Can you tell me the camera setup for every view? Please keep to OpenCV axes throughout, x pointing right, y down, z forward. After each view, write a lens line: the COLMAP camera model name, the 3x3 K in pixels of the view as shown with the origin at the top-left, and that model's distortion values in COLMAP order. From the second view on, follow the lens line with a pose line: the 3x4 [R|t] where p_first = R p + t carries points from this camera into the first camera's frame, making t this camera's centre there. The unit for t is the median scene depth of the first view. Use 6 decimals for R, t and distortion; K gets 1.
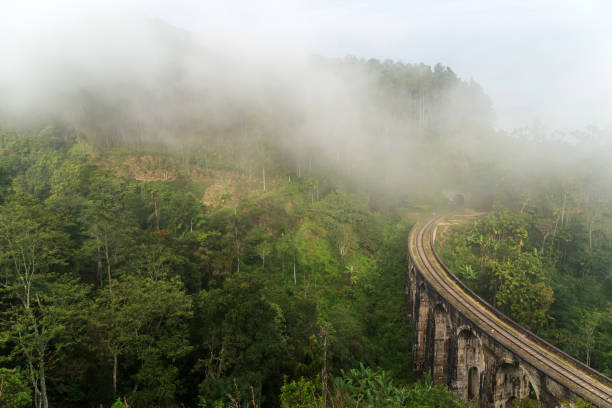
lens RADIAL K [[414.7, 0, 306.0], [0, 414.7, 204.0], [0, 0, 1]] dist [0.019837, 0.000846]
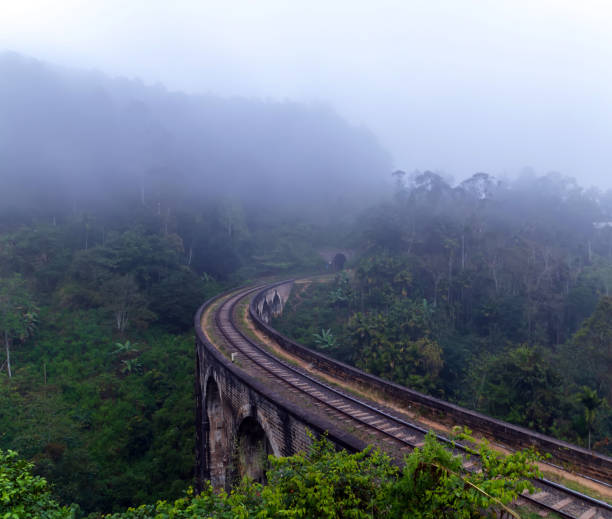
lens RADIAL K [[508.4, 0, 326.1], [0, 508.4, 261.9], [0, 0, 1]] dist [0.031347, -0.001294]
pose [[0.977125, -0.025764, 0.211101, 0.246519], [0.056237, 0.988603, -0.139651, 0.164012], [-0.205097, 0.148328, 0.967437, 0.259370]]
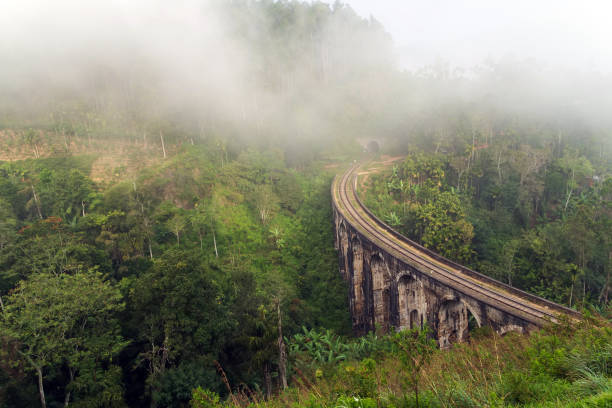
lens RADIAL K [[455.2, 0, 302.0], [0, 455.2, 203.8], [0, 0, 1]] dist [0.023182, -0.001426]
pose [[0.970700, -0.124104, 0.205768, -0.038127], [0.105707, 0.989542, 0.098150, -0.000792], [-0.215797, -0.073523, 0.973666, 0.000383]]
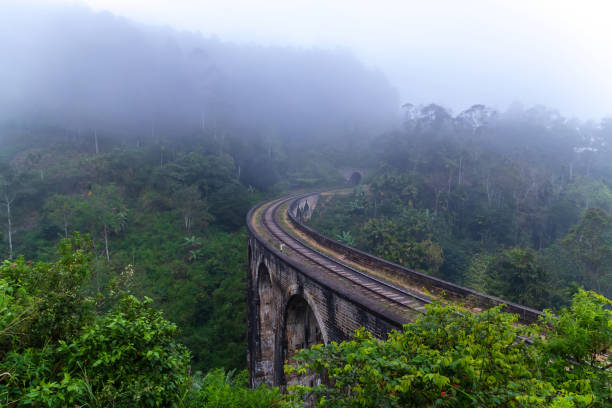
lens RADIAL K [[401.1, 0, 304.5], [0, 401.1, 201.9], [0, 0, 1]] dist [0.025623, -0.000372]
pose [[0.992454, -0.019225, 0.121100, 0.236603], [0.030344, 0.995420, -0.090652, 0.168502], [-0.118802, 0.093642, 0.988492, 0.273717]]
